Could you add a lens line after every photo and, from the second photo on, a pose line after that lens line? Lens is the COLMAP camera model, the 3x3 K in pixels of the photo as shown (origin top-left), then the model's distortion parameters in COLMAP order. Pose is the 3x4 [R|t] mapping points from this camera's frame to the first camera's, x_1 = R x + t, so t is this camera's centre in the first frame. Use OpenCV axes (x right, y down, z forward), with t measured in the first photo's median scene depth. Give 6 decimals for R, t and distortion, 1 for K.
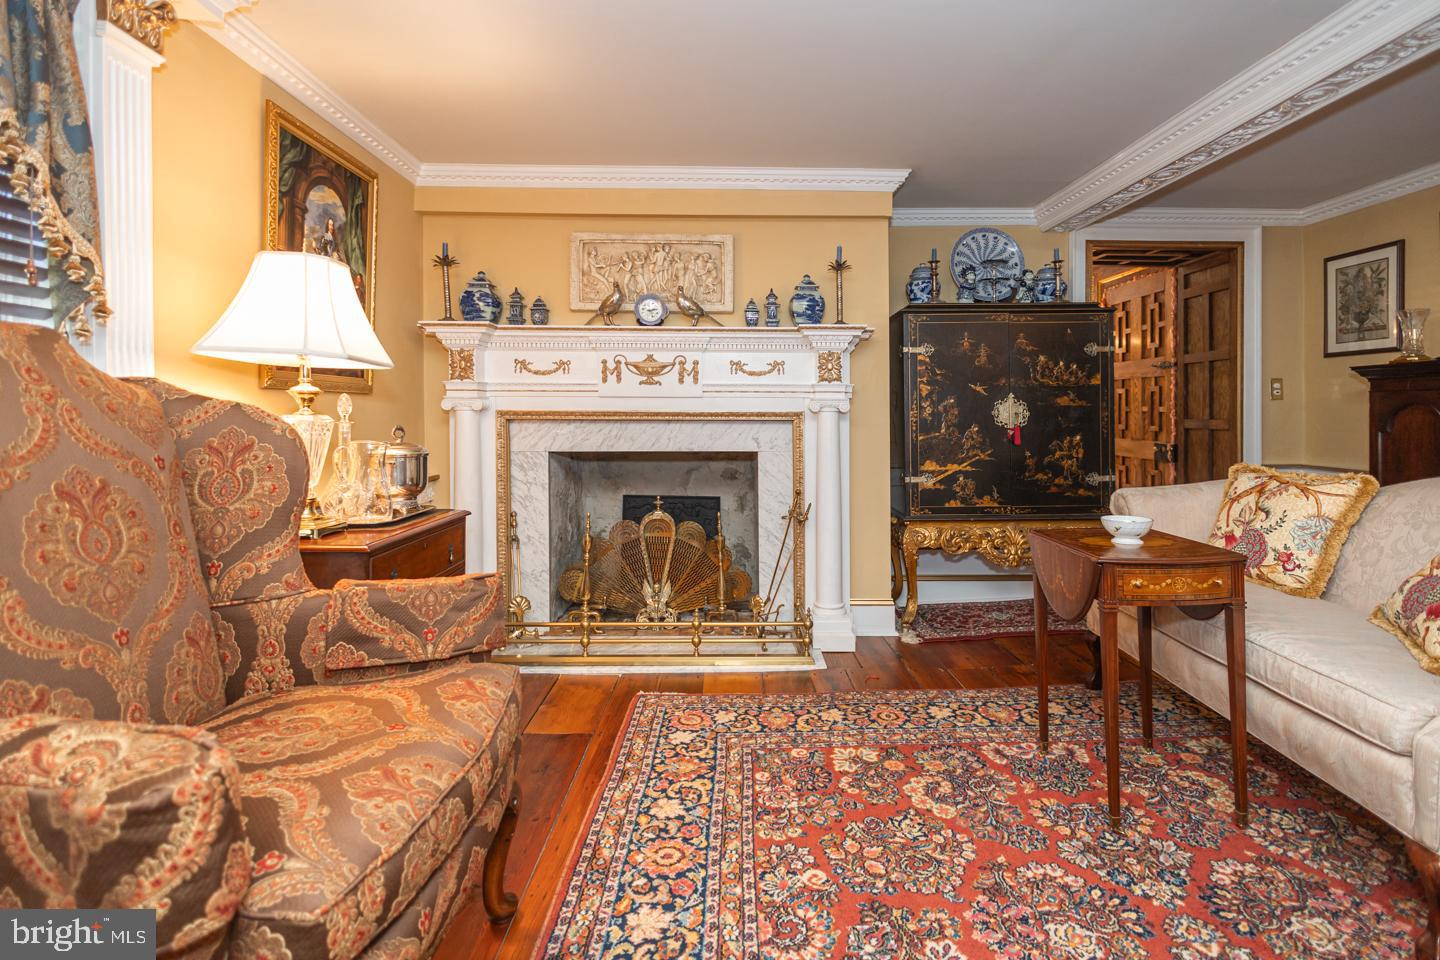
lens RADIAL K [[673.4, 0, 724.8], [0, 673.4, 422.3], [0, 0, 1]] dist [0.013639, 0.000094]
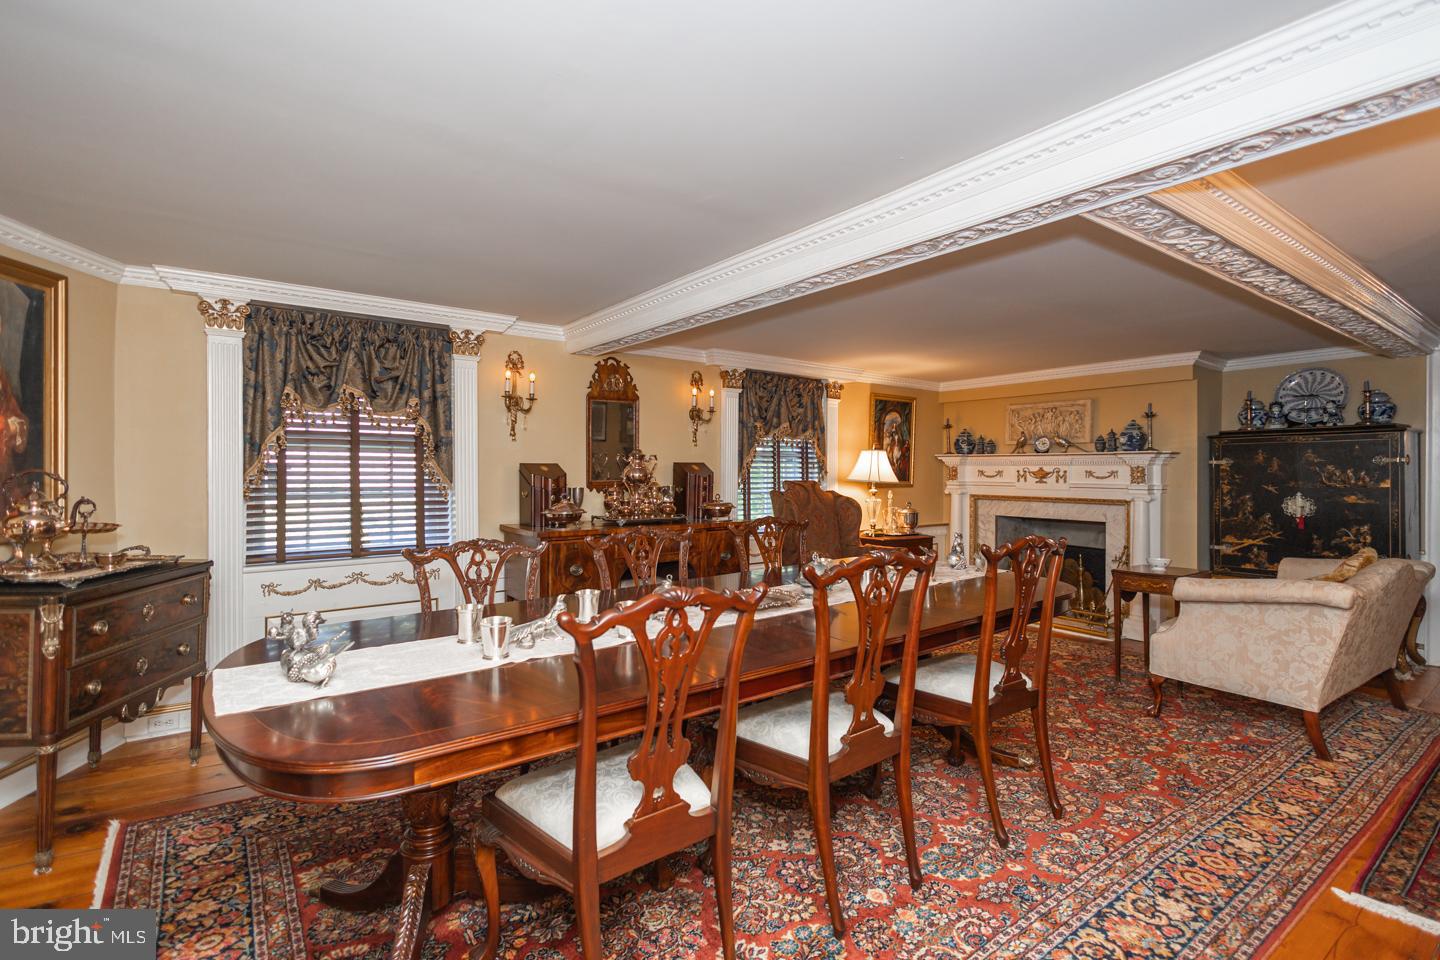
lens RADIAL K [[687.3, 0, 720.0], [0, 687.3, 480.0], [0, 0, 1]] dist [0.009105, -0.000399]
pose [[0.570348, 0.013652, -0.821290, 0.970285], [-0.013610, 0.999882, 0.007169, -0.066367], [0.821290, 0.007089, 0.570466, -0.858764]]
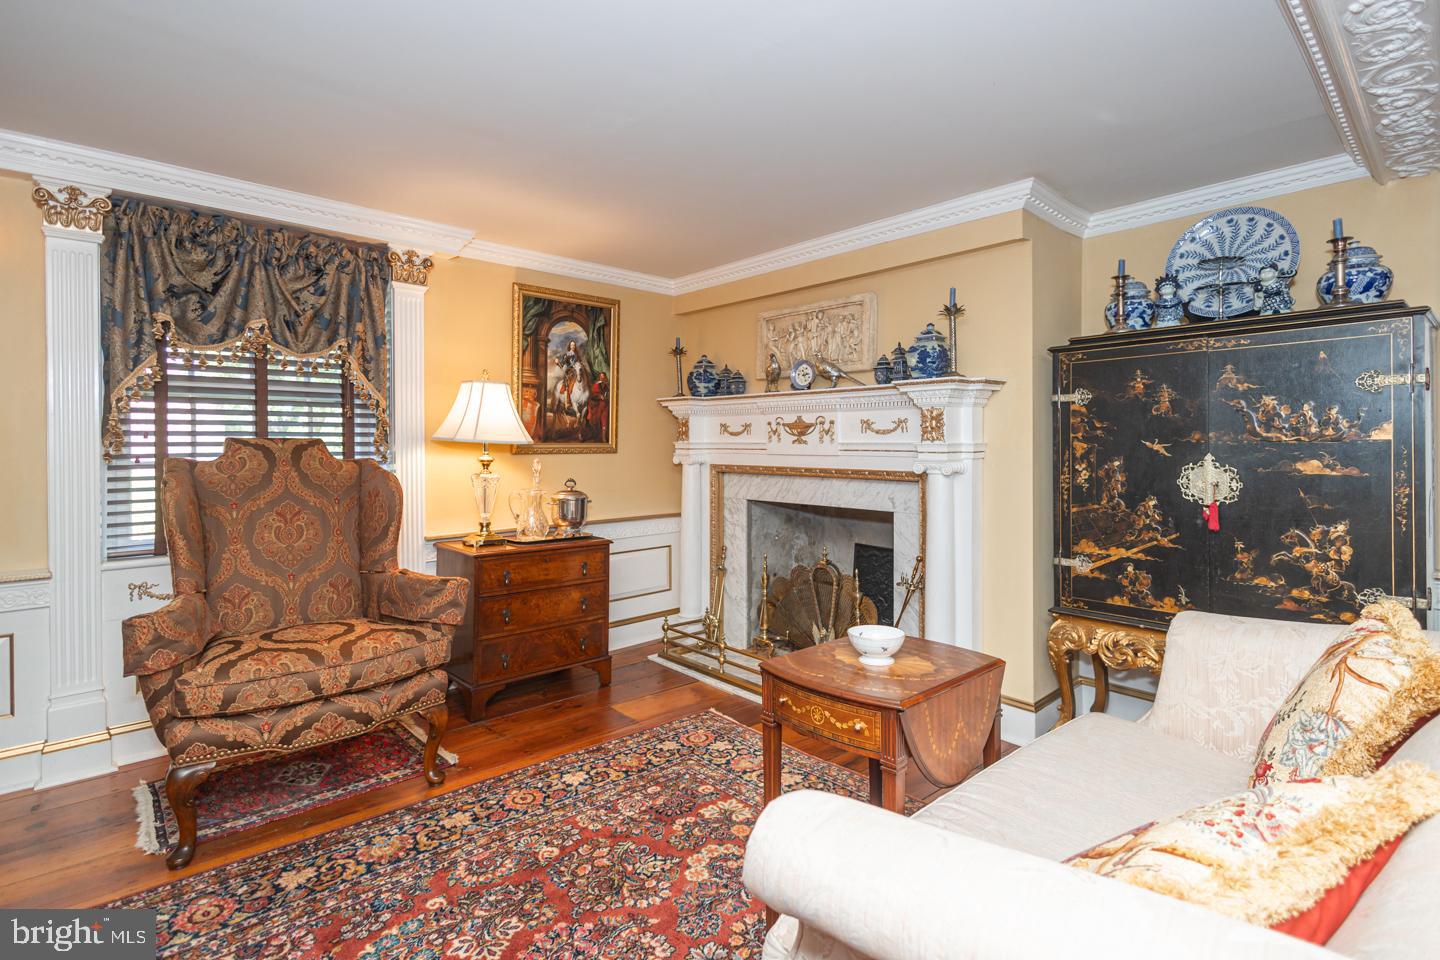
lens RADIAL K [[686.6, 0, 767.9], [0, 686.6, 456.0], [0, 0, 1]] dist [0.010354, 0.000213]
pose [[0.677076, 0.013450, -0.735790, 0.670975], [-0.009737, 0.999909, 0.009319, -0.045634], [0.735849, 0.000855, 0.677145, 0.208123]]
